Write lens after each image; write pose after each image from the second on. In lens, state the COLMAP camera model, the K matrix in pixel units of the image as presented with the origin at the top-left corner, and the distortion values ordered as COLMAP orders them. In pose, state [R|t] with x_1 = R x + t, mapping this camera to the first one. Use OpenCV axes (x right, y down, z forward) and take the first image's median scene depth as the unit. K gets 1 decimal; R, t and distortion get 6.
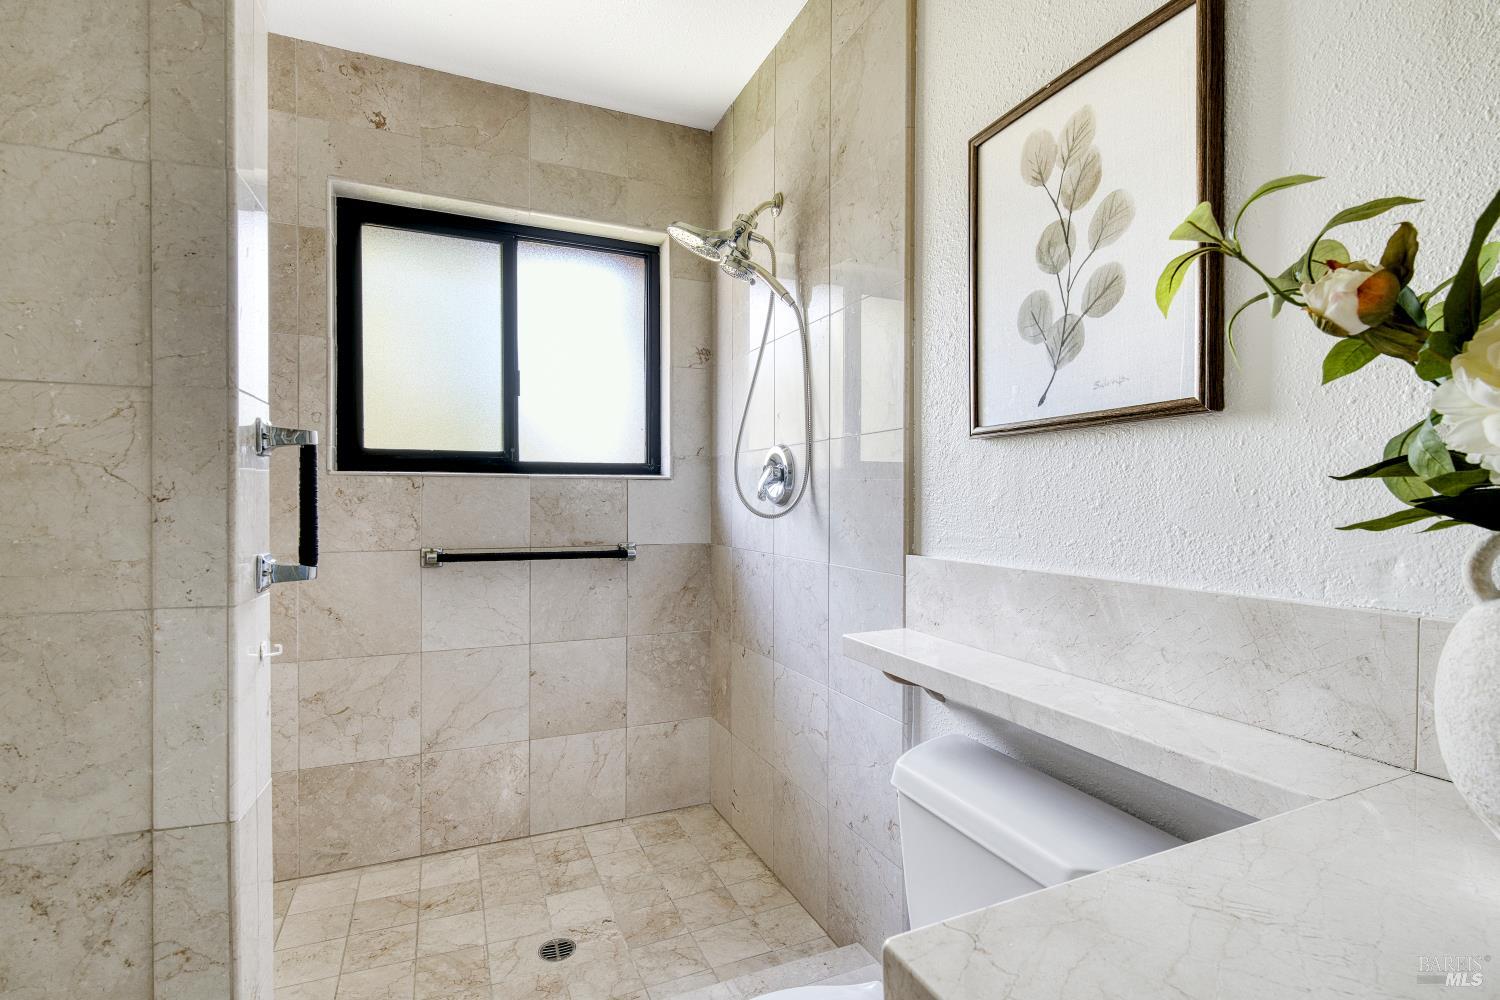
lens RADIAL K [[693.1, 0, 752.5], [0, 693.1, 504.3], [0, 0, 1]] dist [0.001454, -0.000287]
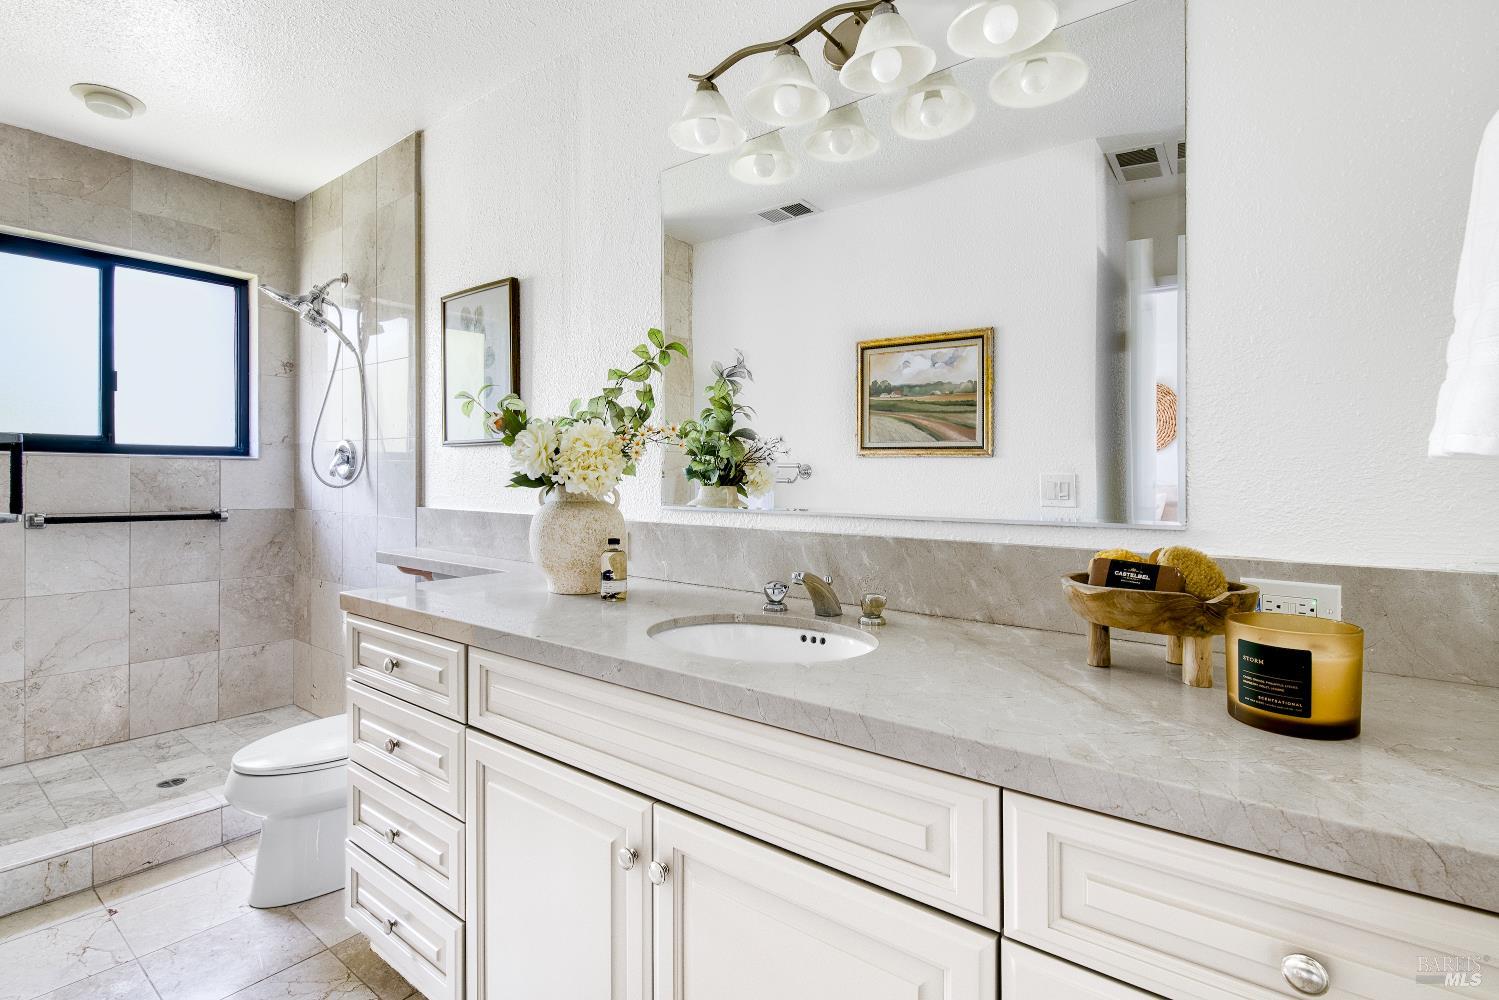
lens RADIAL K [[792.7, 0, 754.1], [0, 792.7, 485.0], [0, 0, 1]] dist [0.009976, -0.010631]
pose [[0.896985, 0.000634, 0.442060, 0.062714], [-0.003041, 0.999984, 0.004738, 0.001884], [-0.442050, -0.005594, 0.896973, -0.824423]]
